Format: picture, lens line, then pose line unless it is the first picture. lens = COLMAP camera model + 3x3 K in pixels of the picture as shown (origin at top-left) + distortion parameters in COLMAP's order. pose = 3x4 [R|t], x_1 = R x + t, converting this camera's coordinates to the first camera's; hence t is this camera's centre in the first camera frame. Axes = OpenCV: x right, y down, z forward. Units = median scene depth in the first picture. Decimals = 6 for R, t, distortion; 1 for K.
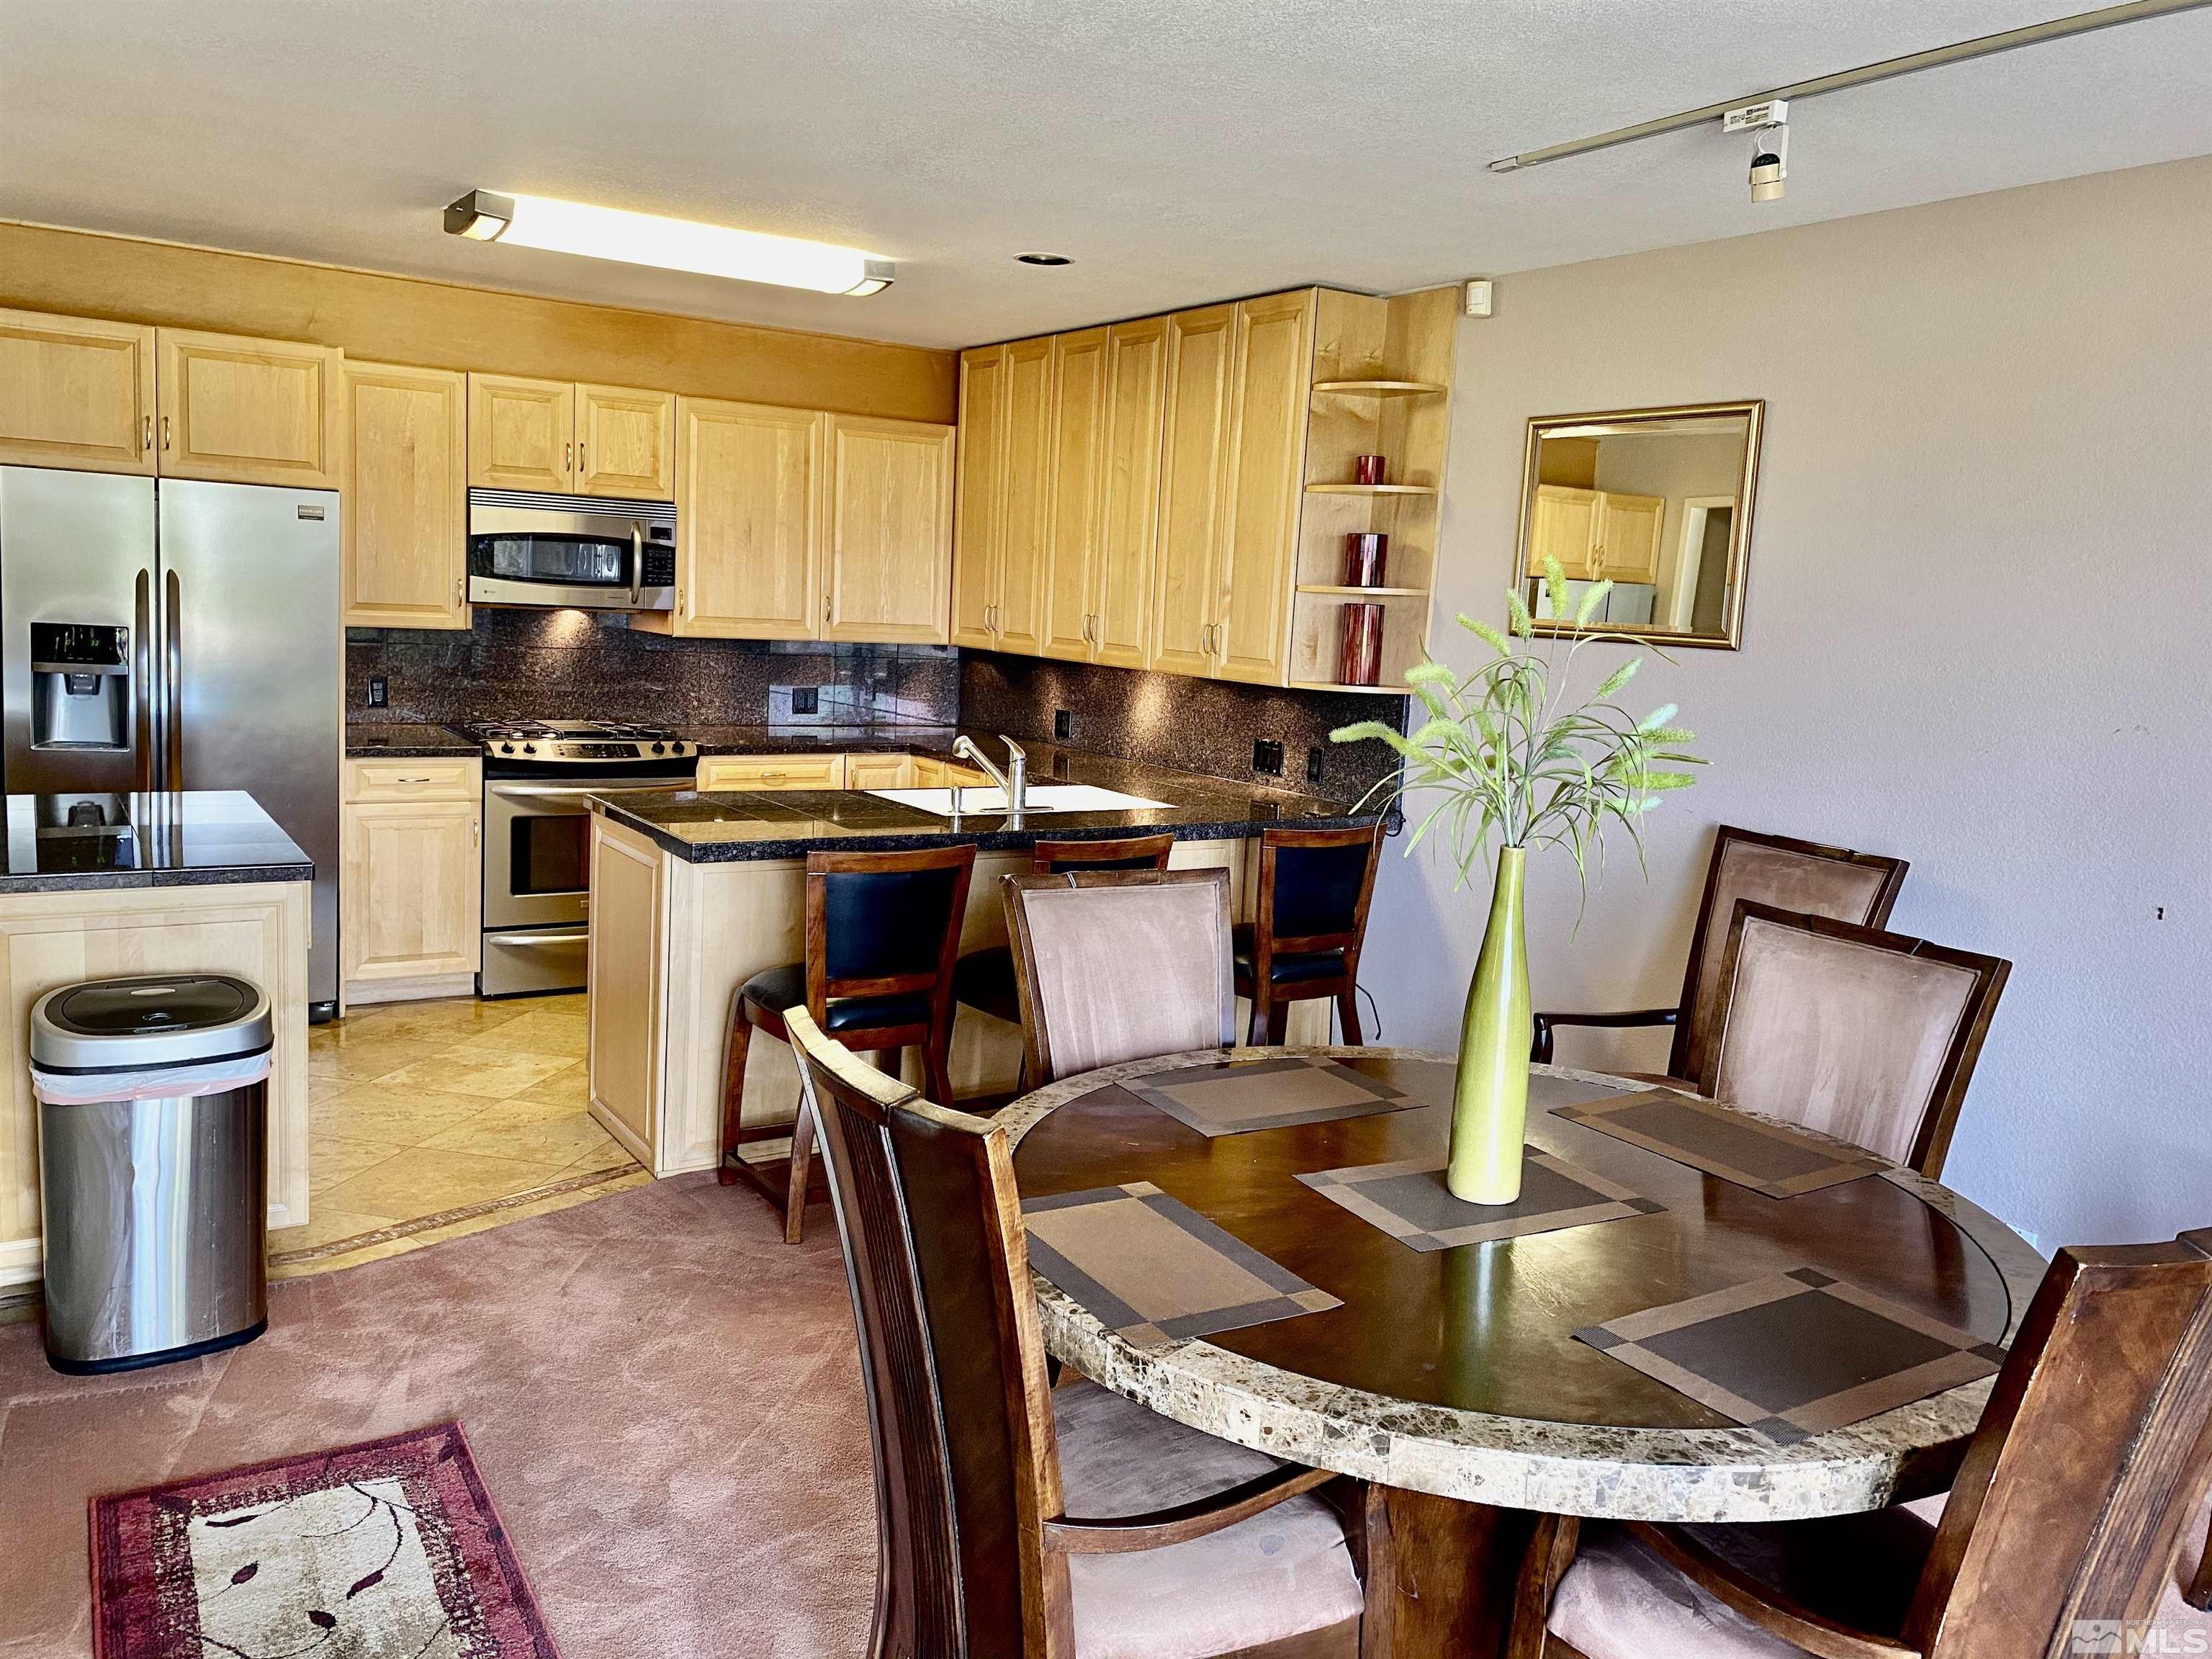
lens RADIAL K [[1713.9, 0, 1106.0], [0, 1713.9, 829.5], [0, 0, 1]] dist [0.067142, -0.079119]
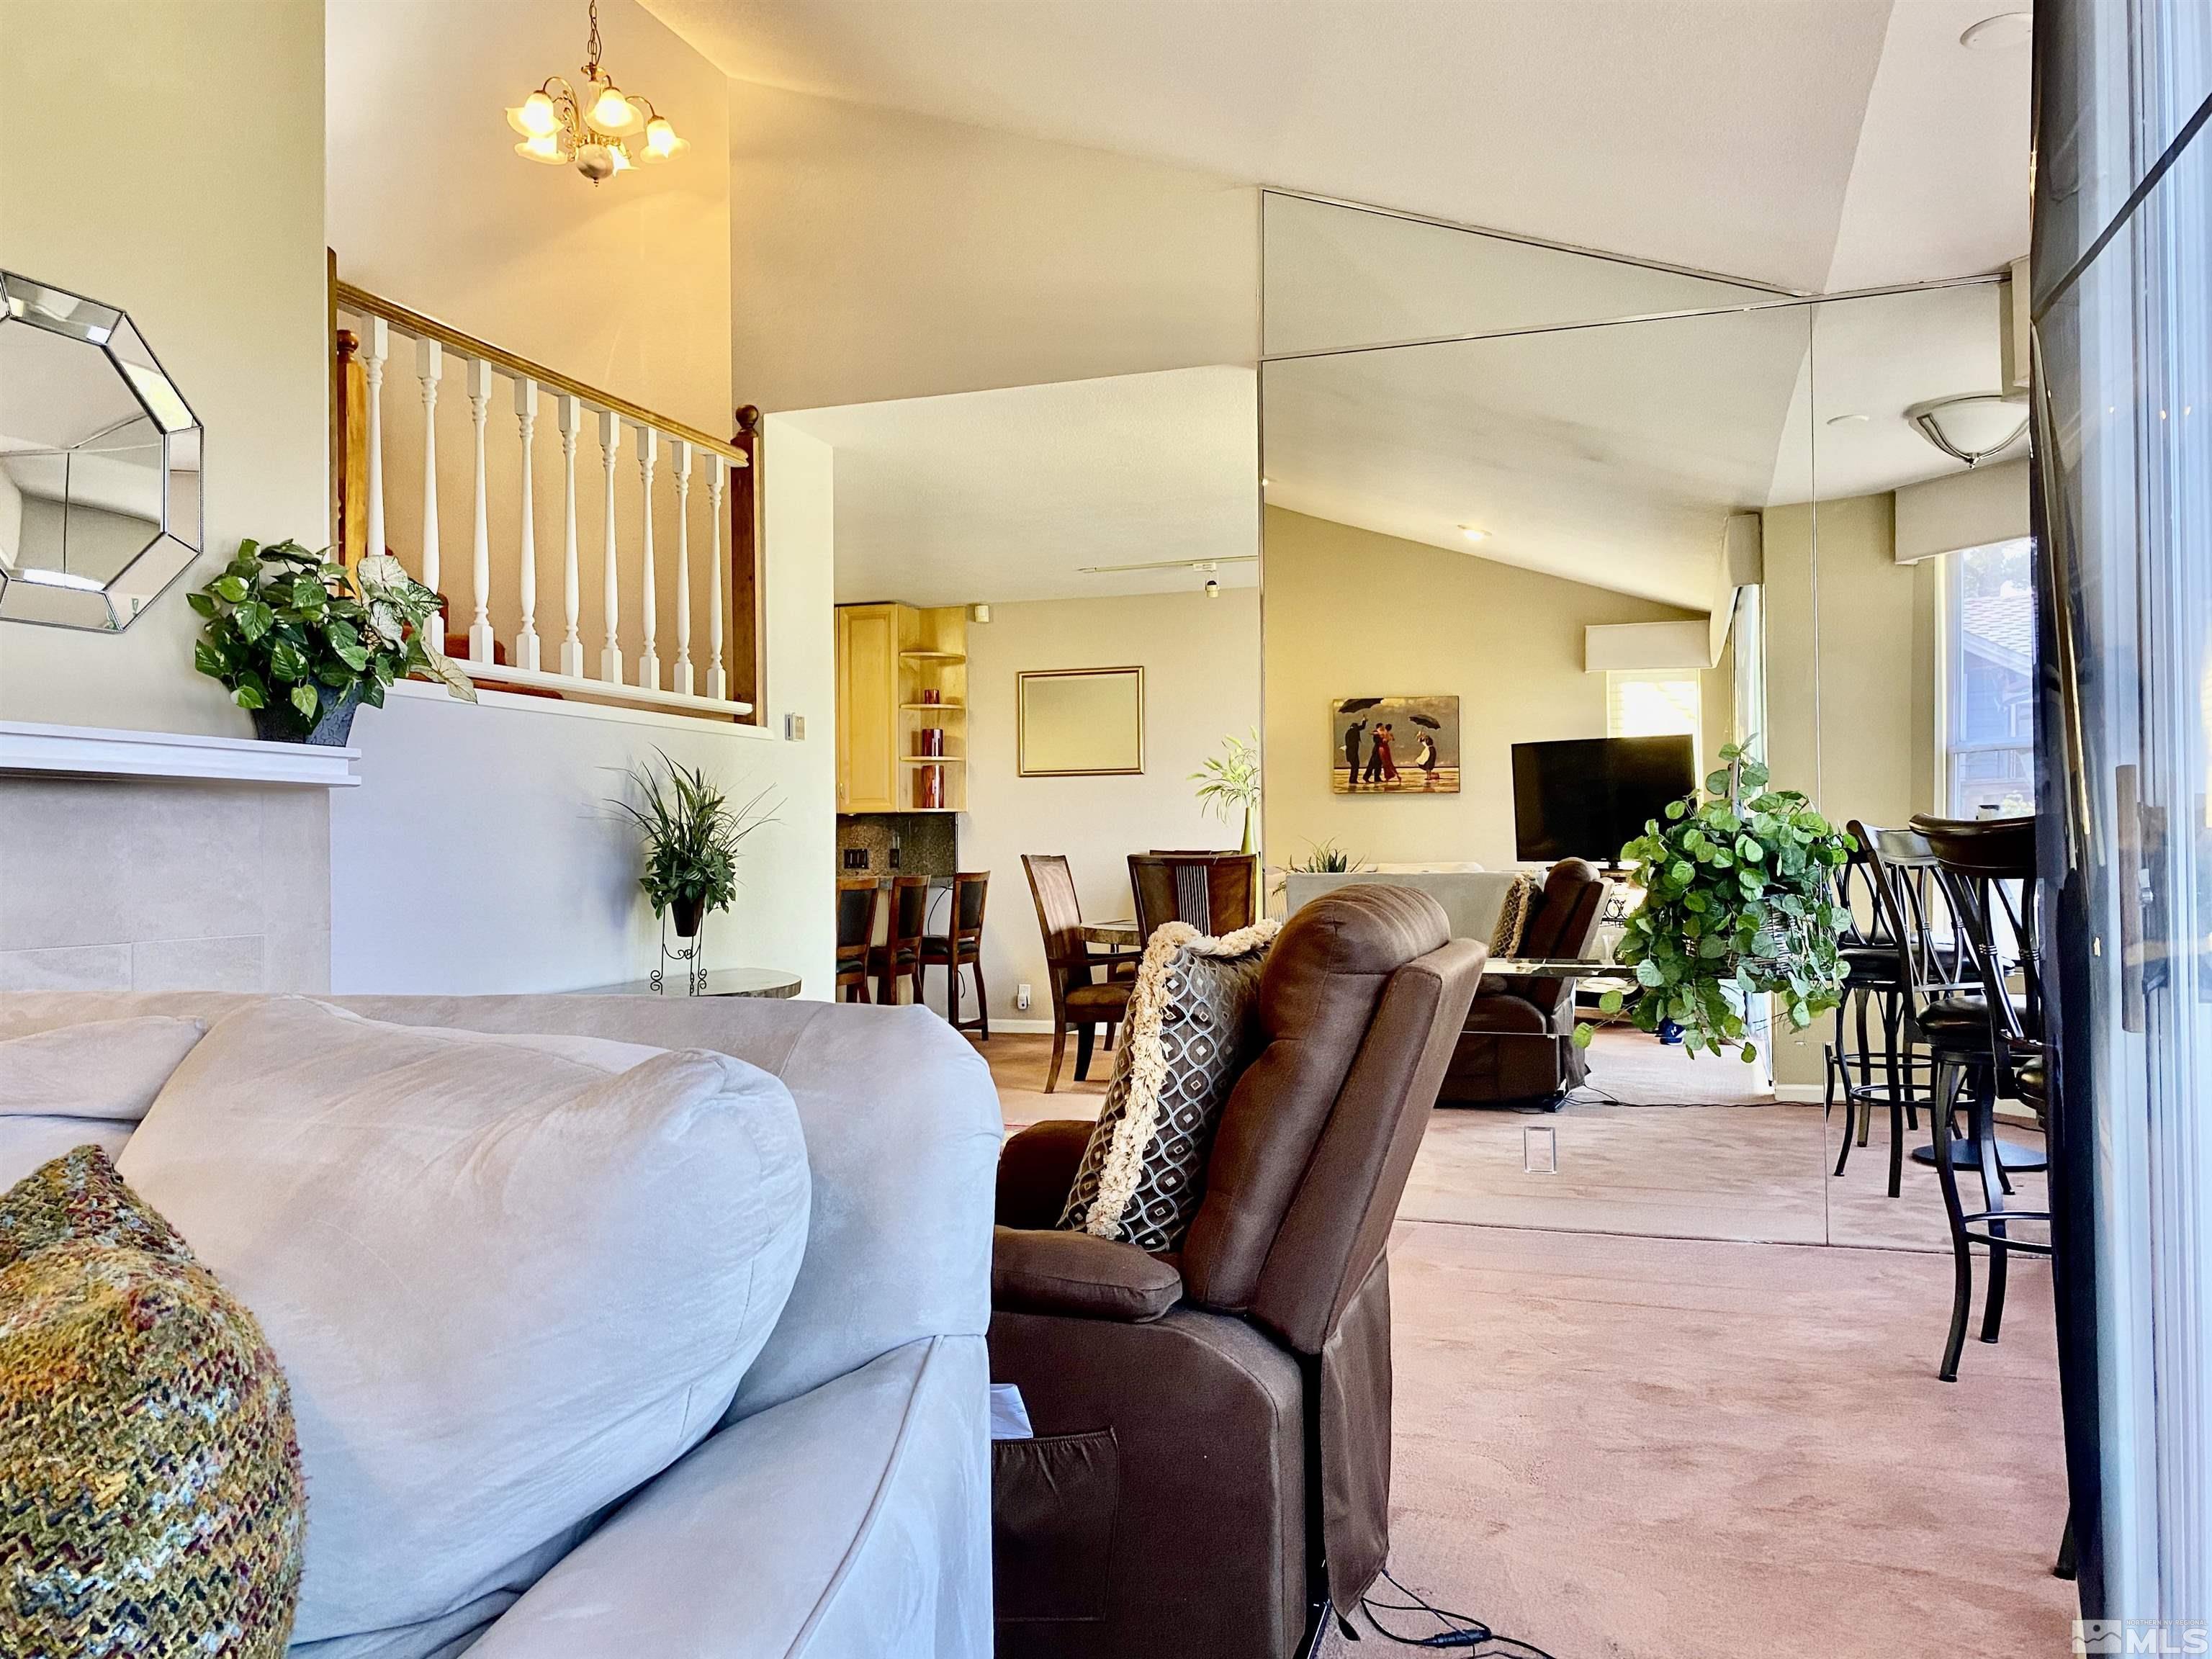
lens RADIAL K [[1713.9, 0, 1106.0], [0, 1713.9, 829.5], [0, 0, 1]] dist [0.067142, -0.079119]
pose [[0.771820, -0.055674, 0.633398, -0.907943], [0.140010, 0.986590, -0.083889, 0.123055], [-0.620234, 0.153429, 0.769265, -0.561388]]
